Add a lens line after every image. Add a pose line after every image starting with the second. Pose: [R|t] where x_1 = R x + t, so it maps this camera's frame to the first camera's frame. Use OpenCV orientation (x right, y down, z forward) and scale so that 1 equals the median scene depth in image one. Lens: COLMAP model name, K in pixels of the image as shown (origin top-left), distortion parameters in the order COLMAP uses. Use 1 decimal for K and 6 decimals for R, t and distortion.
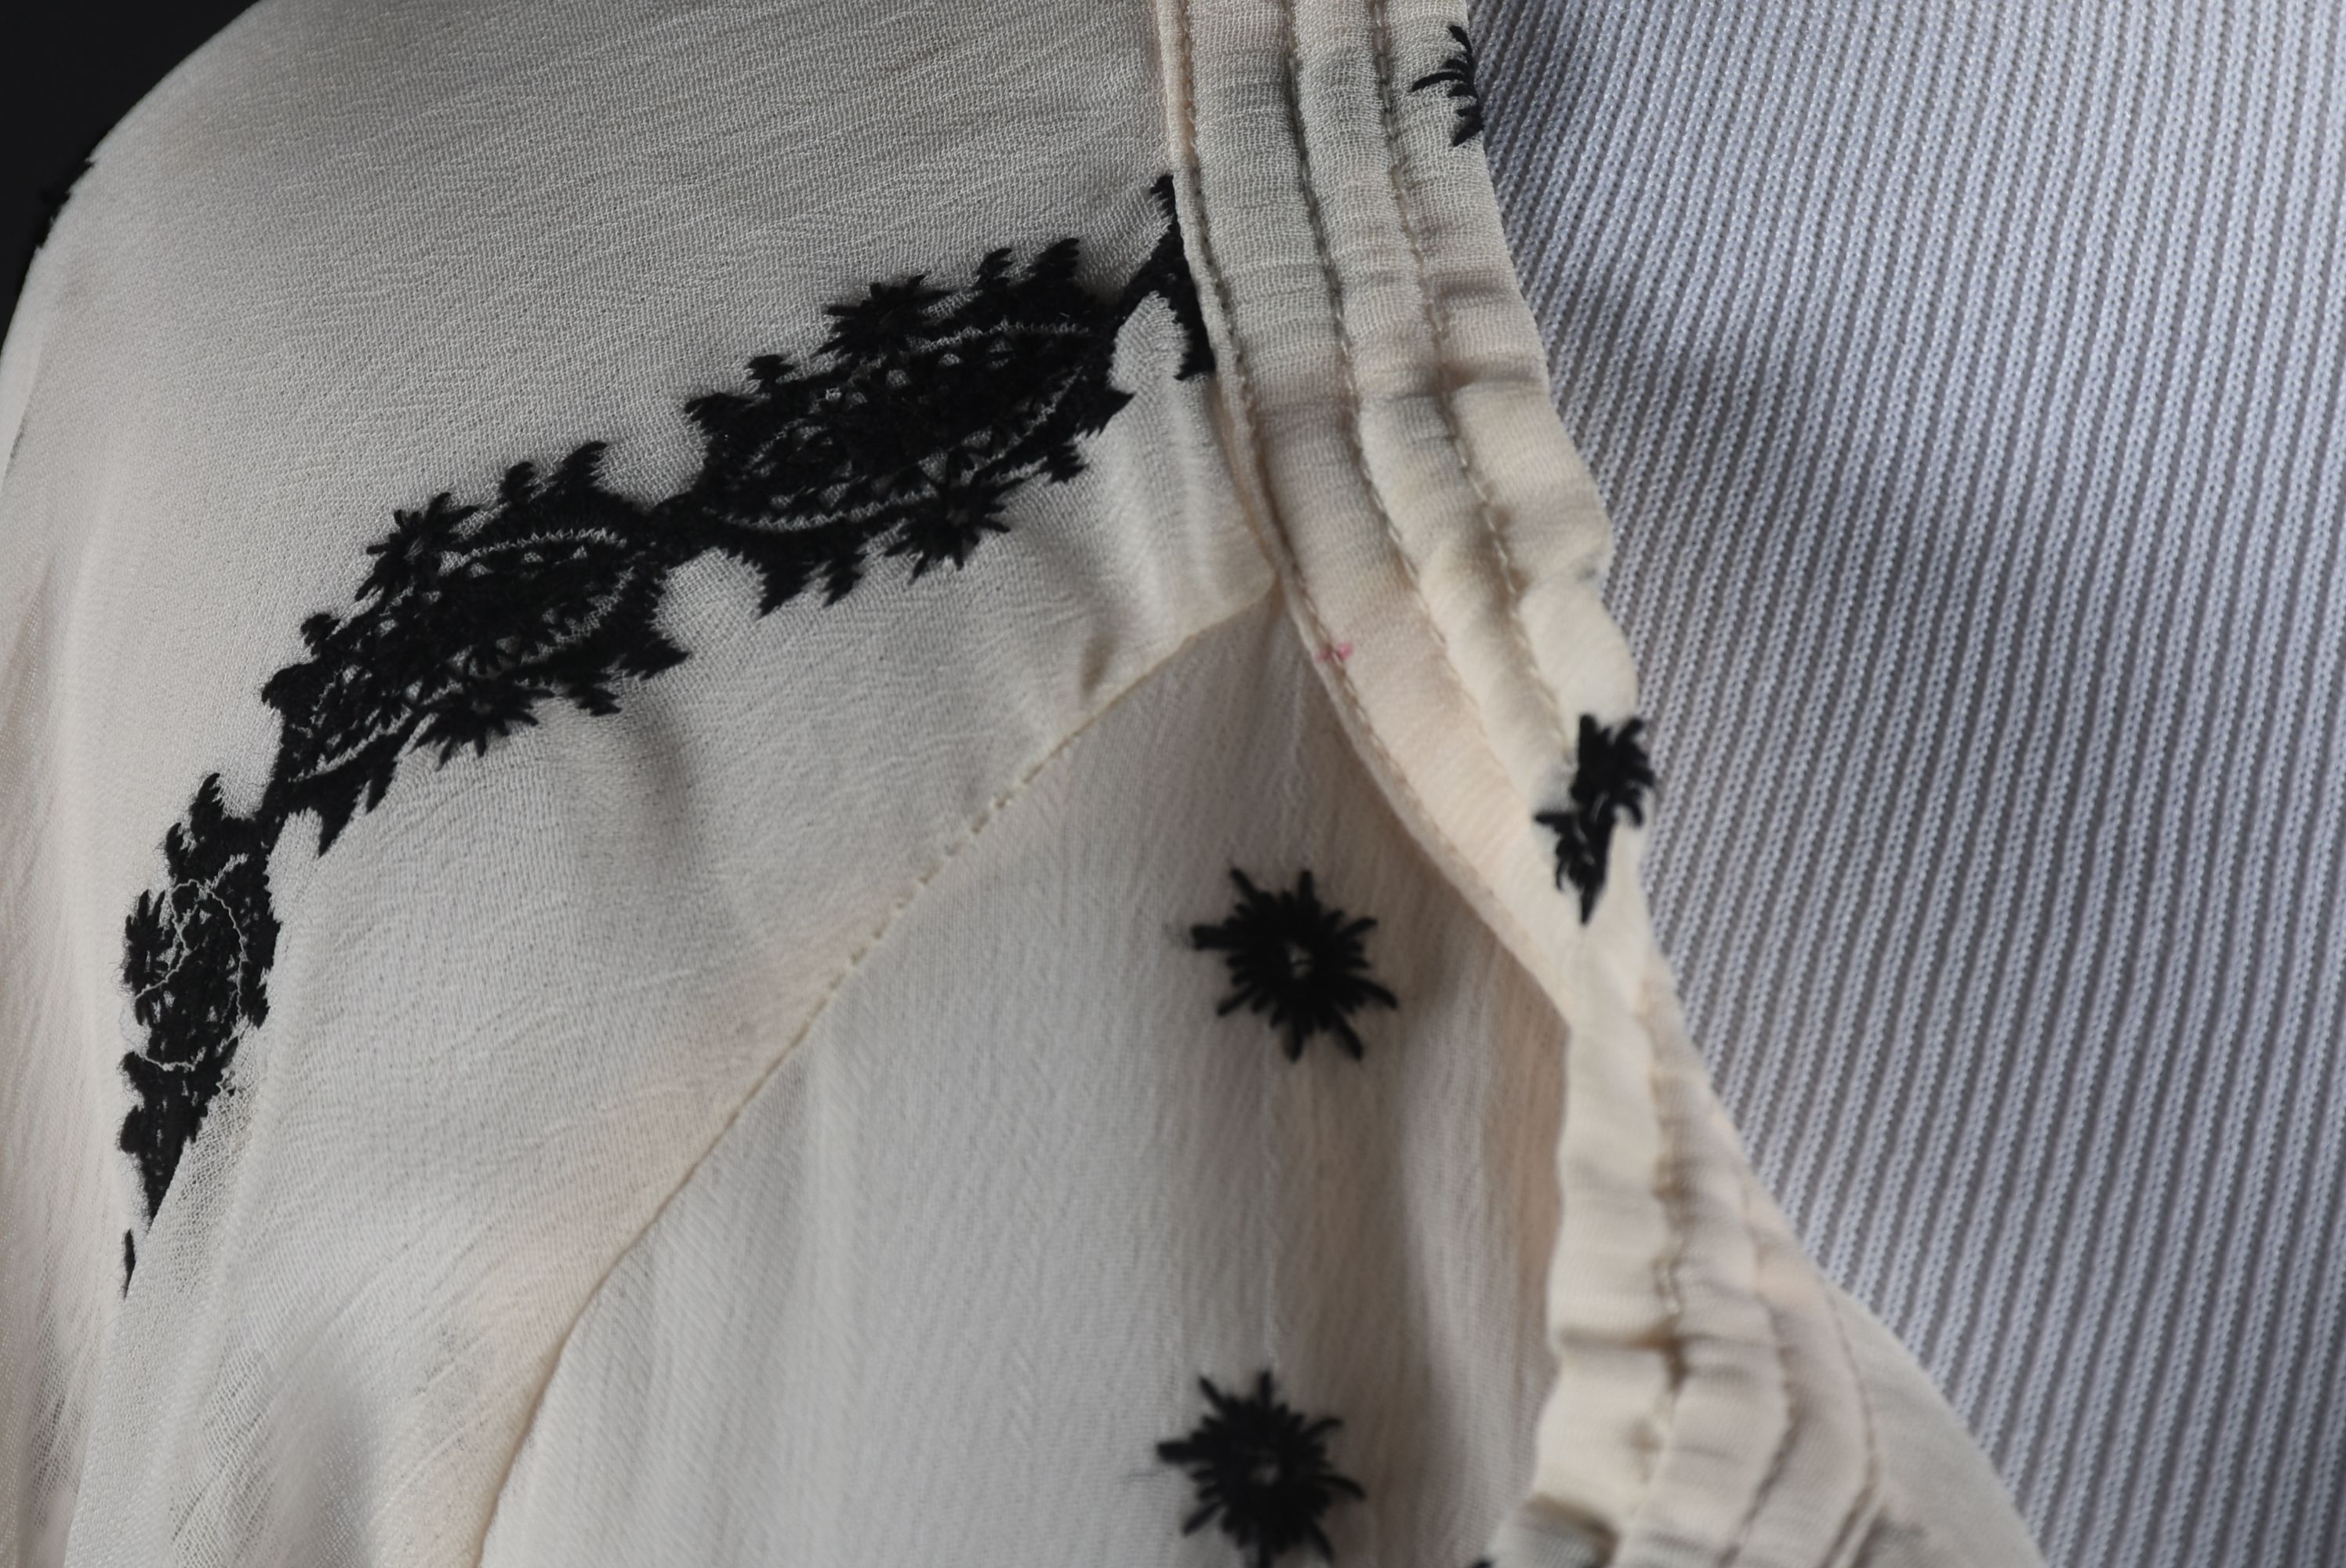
lens RADIAL K [[13880.3, 0, 1170.6], [0, 13880.3, 785.1], [0, 0, 1]] dist [0.031501, 0.000000]
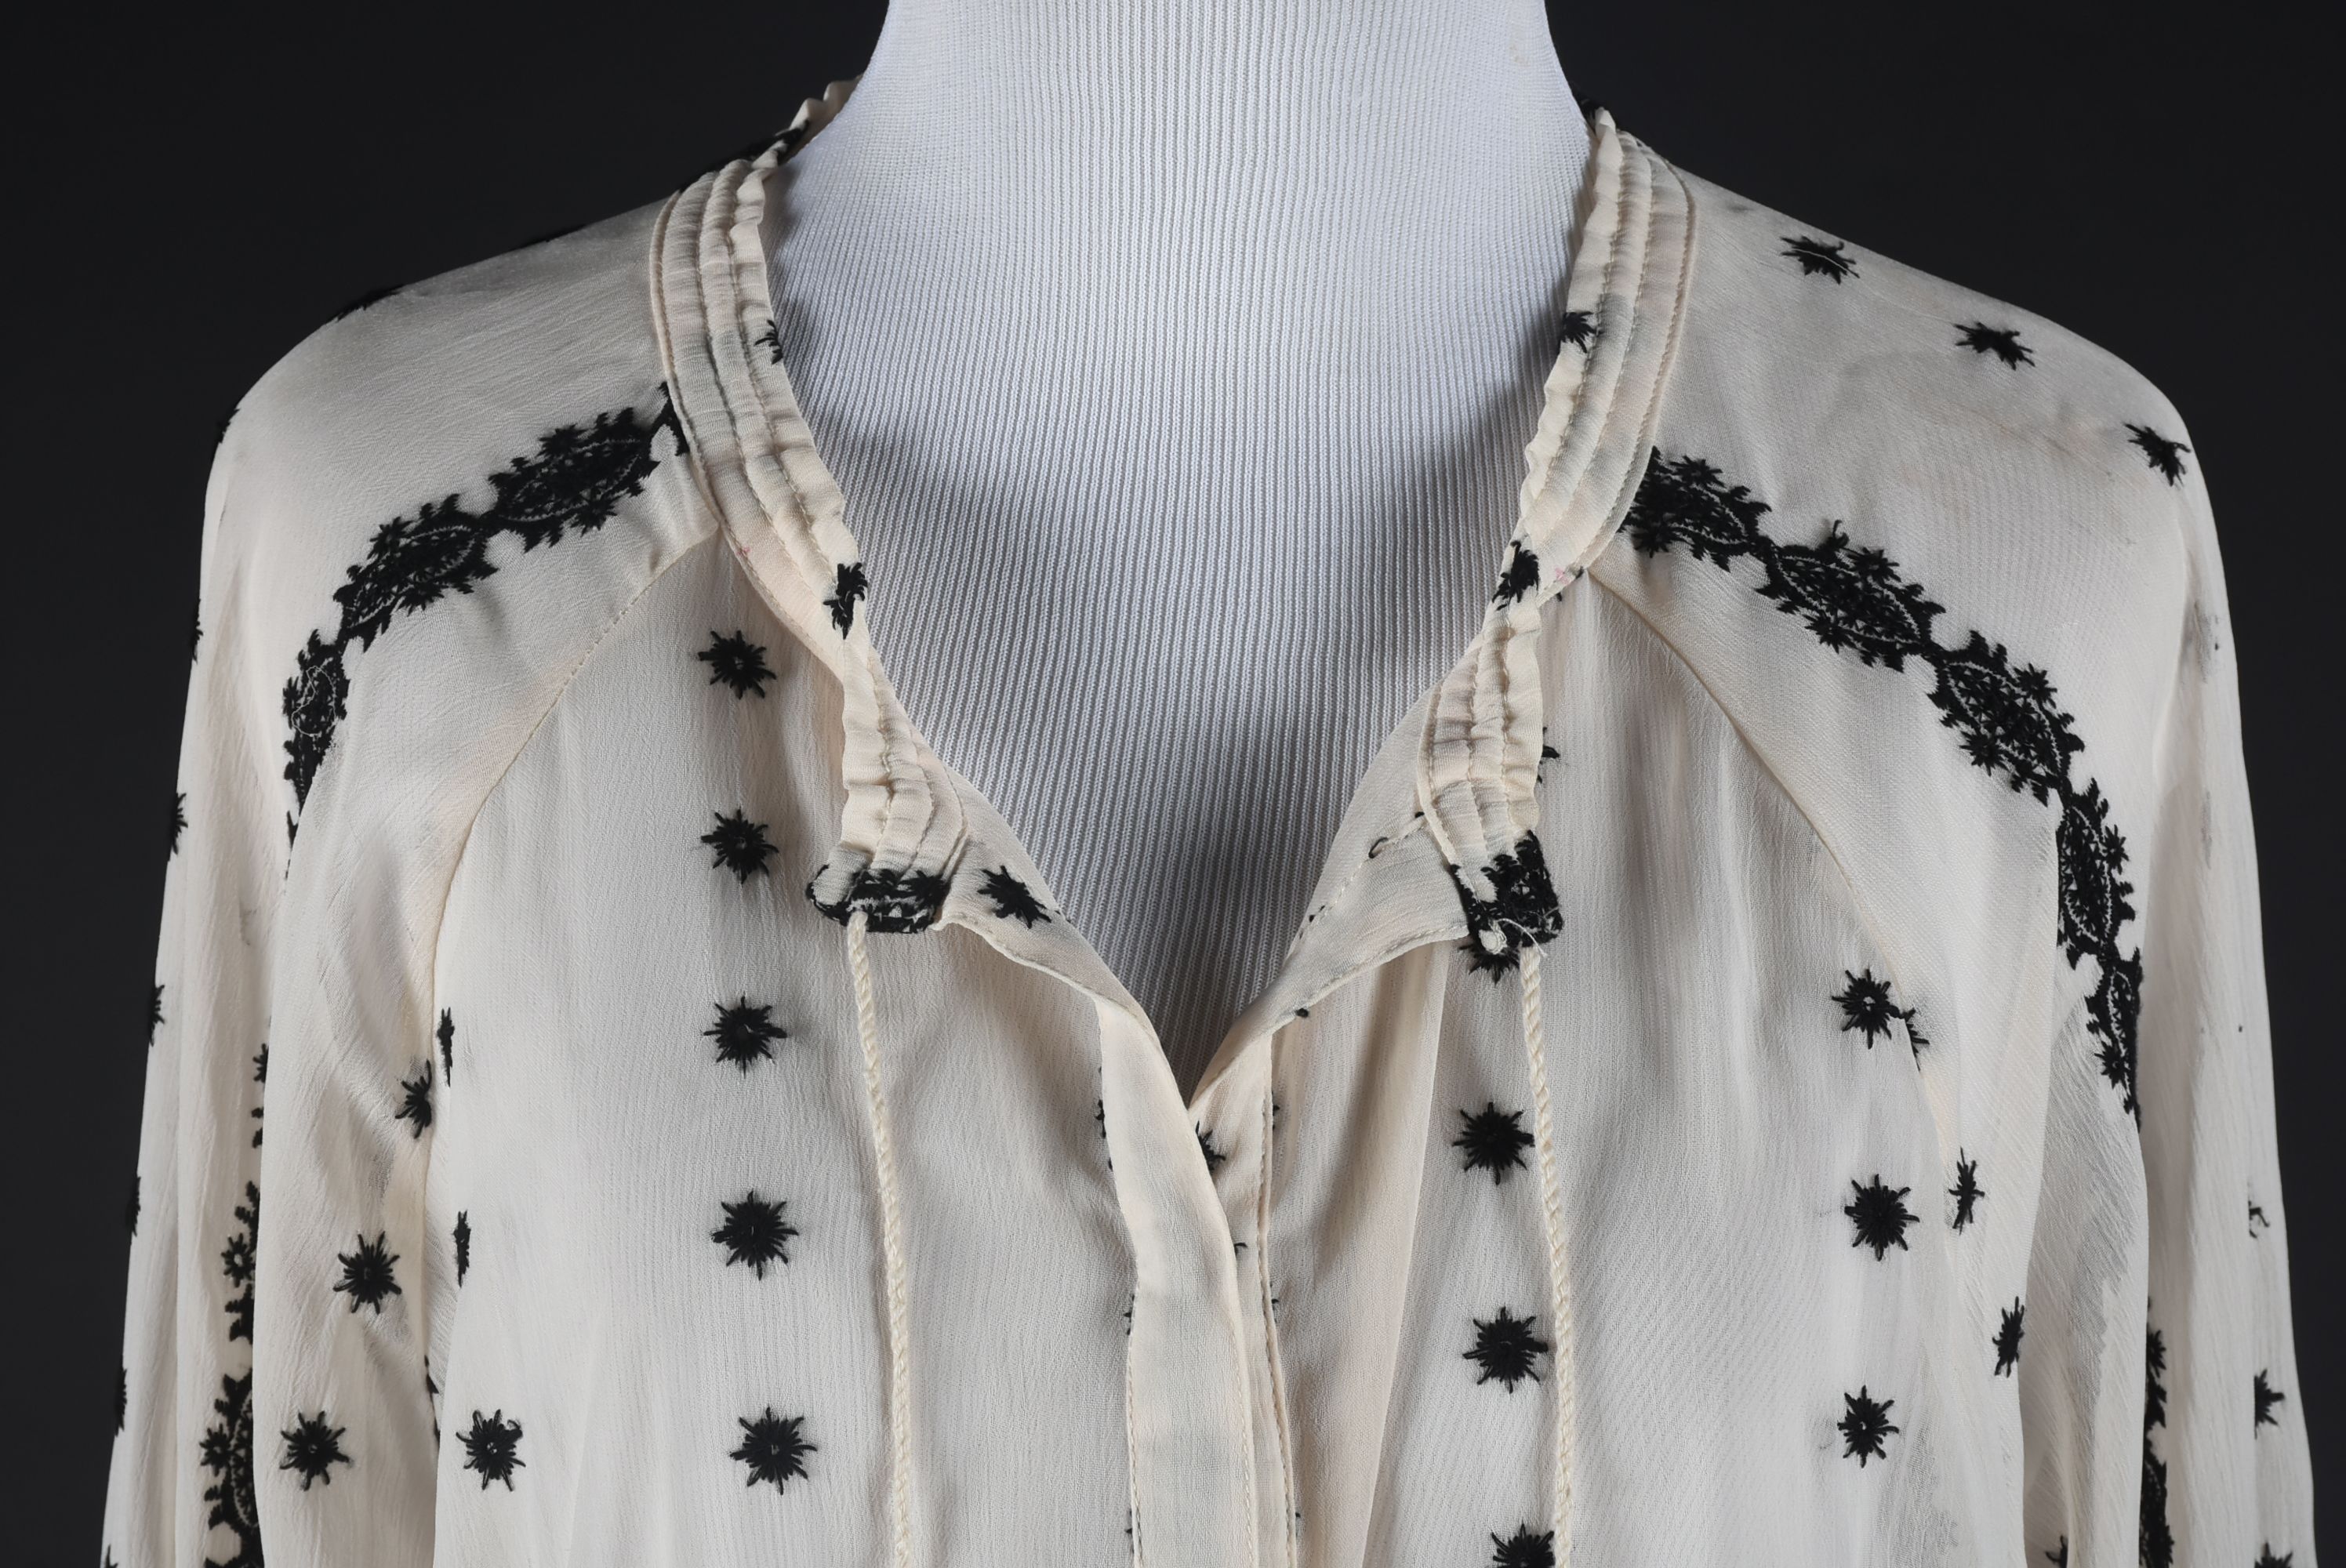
lens RADIAL K [[7008.6, 0, 1178.3], [0, 7008.6, 785.2], [0, 0, 1]] dist [0.245988, 0.000000]
pose [[0.993963, -0.063497, 0.089475, -0.028820], [0.064032, 0.997943, -0.003126, 0.045193], [-0.089093, 0.008837, 0.995984, -0.358133]]
